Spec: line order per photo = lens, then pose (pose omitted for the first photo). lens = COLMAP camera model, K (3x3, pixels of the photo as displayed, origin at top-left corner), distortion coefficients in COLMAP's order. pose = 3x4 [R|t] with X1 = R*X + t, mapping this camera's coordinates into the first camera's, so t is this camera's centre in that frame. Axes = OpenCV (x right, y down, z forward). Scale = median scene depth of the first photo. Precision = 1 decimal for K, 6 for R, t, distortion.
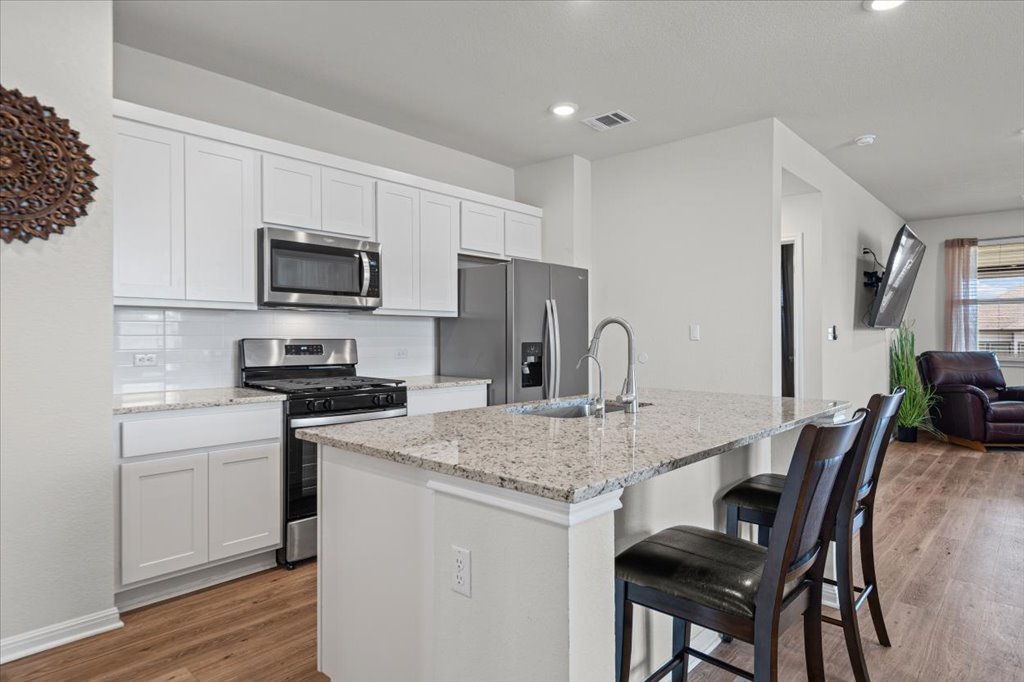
lens RADIAL K [[575.1, 0, 512.8], [0, 575.1, 340.8], [0, 0, 1]] dist [-0.004762, -0.003483]
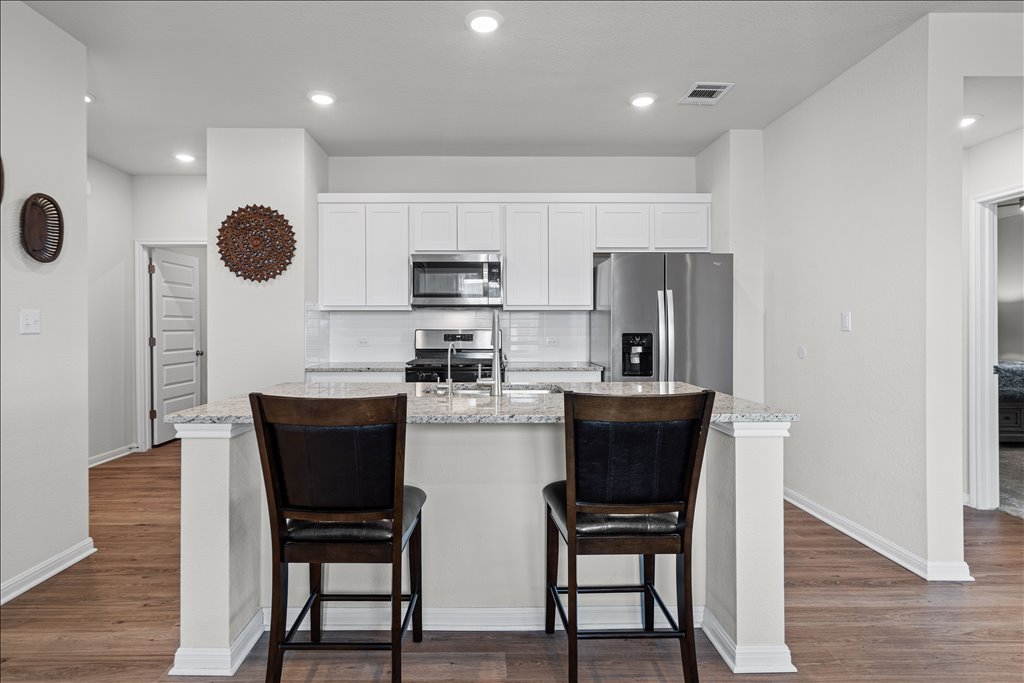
lens RADIAL K [[537.5, 0, 509.7], [0, 537.5, 331.2], [0, 0, 1]] dist [-0.000312, 0.000053]
pose [[0.687898, 0.001980, -0.725805, 0.755225], [-0.001473, 0.999998, 0.001333, -0.001844], [0.725806, 0.000152, 0.687899, 0.230789]]
